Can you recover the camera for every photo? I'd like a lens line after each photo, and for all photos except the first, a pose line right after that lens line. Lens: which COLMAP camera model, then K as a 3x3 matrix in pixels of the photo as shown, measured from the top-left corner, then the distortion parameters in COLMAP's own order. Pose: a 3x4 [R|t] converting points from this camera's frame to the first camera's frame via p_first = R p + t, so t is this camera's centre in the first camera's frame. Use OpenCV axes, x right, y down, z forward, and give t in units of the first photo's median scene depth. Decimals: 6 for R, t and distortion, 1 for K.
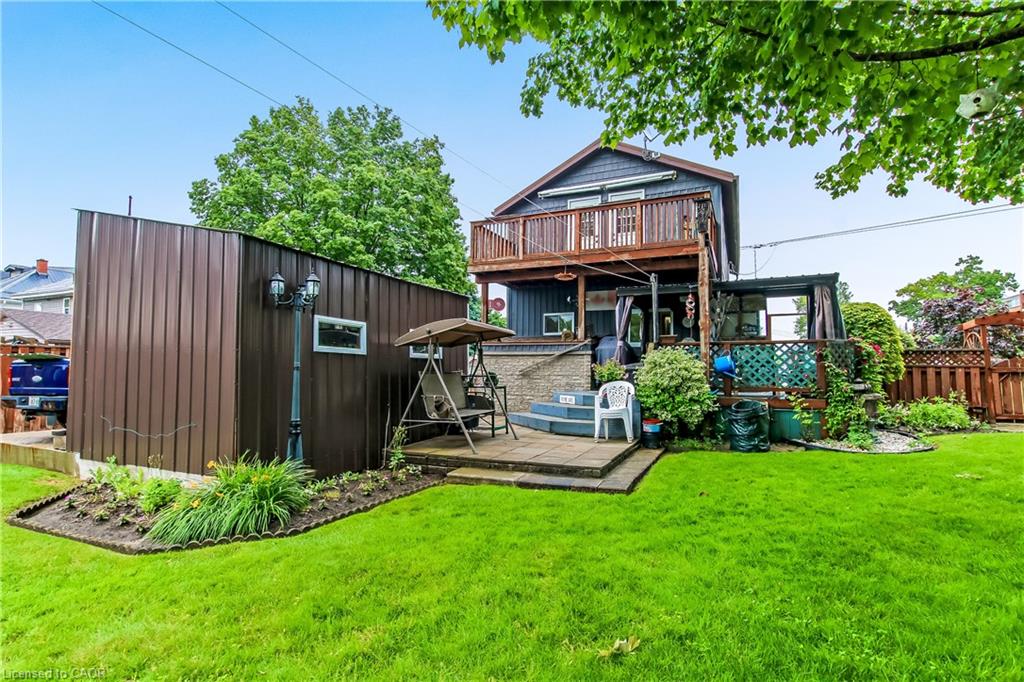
lens RADIAL K [[471.3, 0, 530.2], [0, 471.3, 346.2], [0, 0, 1]] dist [-0.017748, 0.006935]
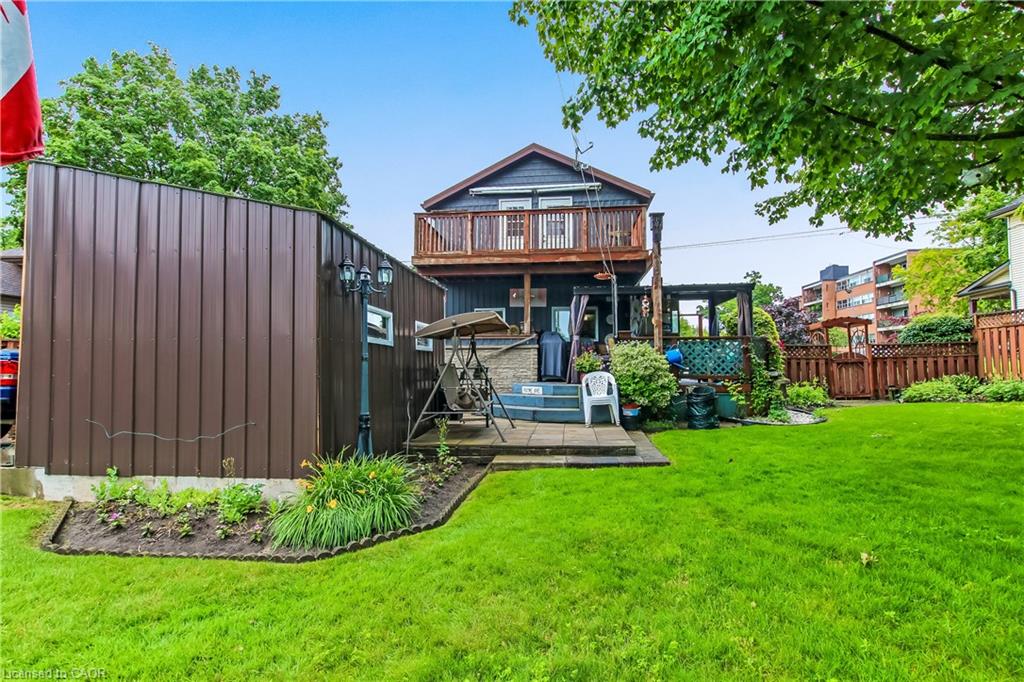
lens RADIAL K [[469.0, 0, 507.1], [0, 469.0, 348.2], [0, 0, 1]] dist [-0.013170, 0.000925]
pose [[0.955477, 0.003078, 0.295050, -0.285025], [-0.006934, 0.999904, 0.012022, 0.005863], [-0.294984, -0.013532, 0.955406, 0.006262]]
